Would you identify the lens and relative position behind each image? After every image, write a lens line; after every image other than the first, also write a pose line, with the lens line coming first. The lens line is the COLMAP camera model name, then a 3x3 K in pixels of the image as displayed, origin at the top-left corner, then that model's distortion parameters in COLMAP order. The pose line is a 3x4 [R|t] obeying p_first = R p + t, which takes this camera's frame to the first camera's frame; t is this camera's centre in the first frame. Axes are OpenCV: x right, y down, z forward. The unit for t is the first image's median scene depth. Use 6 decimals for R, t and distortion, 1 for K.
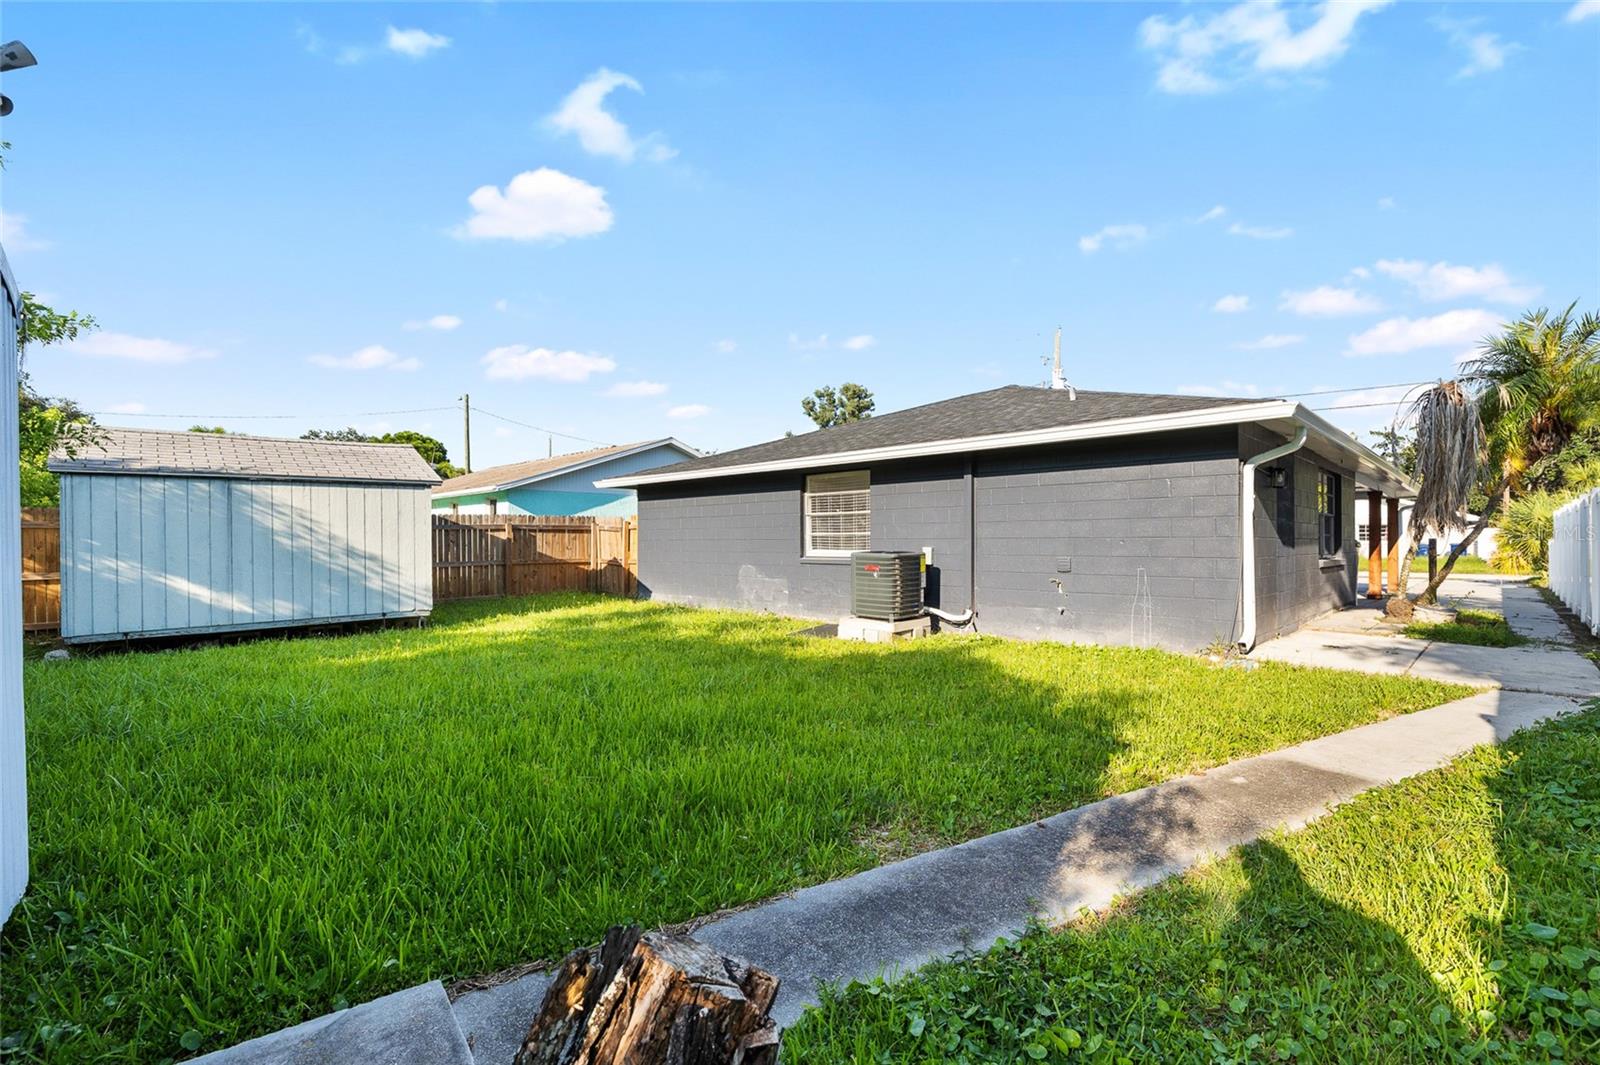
lens RADIAL K [[716.2, 0, 802.8], [0, 716.2, 536.3], [0, 0, 1]] dist [-0.008138, 0.000365]
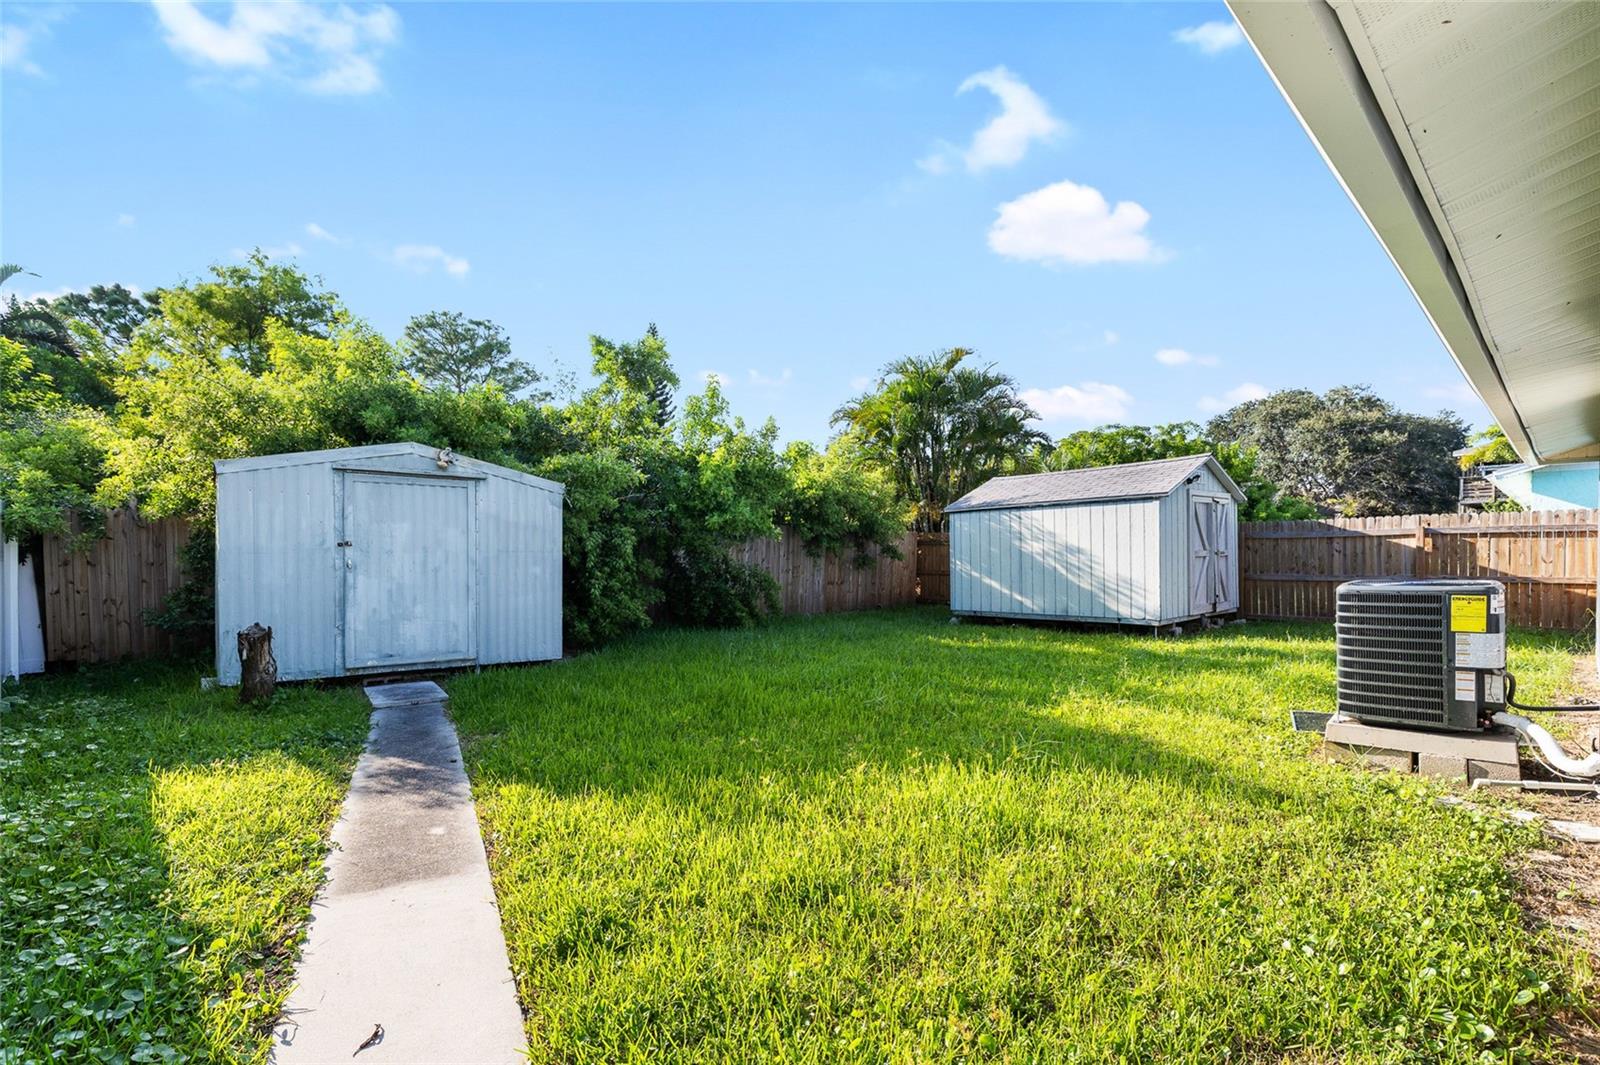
lens RADIAL K [[716.2, 0, 802.8], [0, 716.2, 536.3], [0, 0, 1]] dist [-0.008138, 0.000365]
pose [[-0.009217, -0.009421, -0.999913, 0.610255], [0.012272, 0.999879, -0.009534, -0.014750], [0.999882, -0.012359, -0.009101, 0.584963]]
